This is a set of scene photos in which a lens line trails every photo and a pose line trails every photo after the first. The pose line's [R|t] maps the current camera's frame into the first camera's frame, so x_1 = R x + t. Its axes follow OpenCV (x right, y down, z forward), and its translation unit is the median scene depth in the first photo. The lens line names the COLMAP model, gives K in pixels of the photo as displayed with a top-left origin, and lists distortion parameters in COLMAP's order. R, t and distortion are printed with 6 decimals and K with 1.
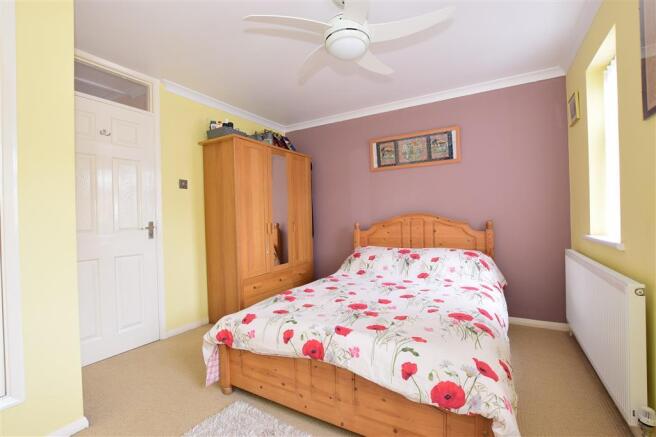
lens RADIAL K [[290.2, 0, 330.0], [0, 290.2, 217.7], [0, 0, 1]] dist [-0.031331, 0.000119]
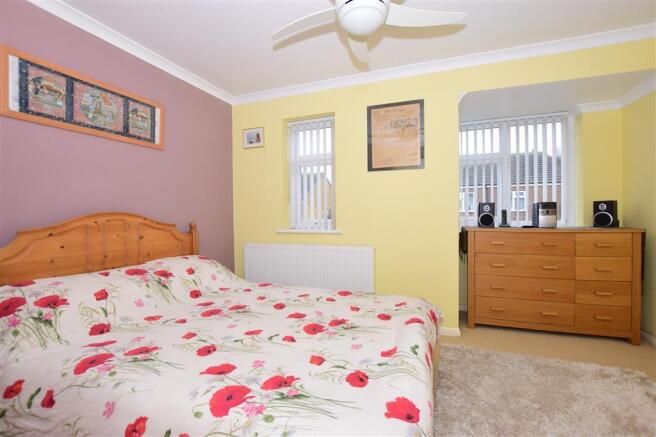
lens RADIAL K [[290.2, 0, 330.0], [0, 290.2, 217.7], [0, 0, 1]] dist [-0.031331, 0.000119]
pose [[-0.172029, 0.014042, 0.984992, -0.398812], [0.014992, 0.999820, -0.011635, 0.012402], [-0.984978, 0.012765, -0.172208, 0.642642]]
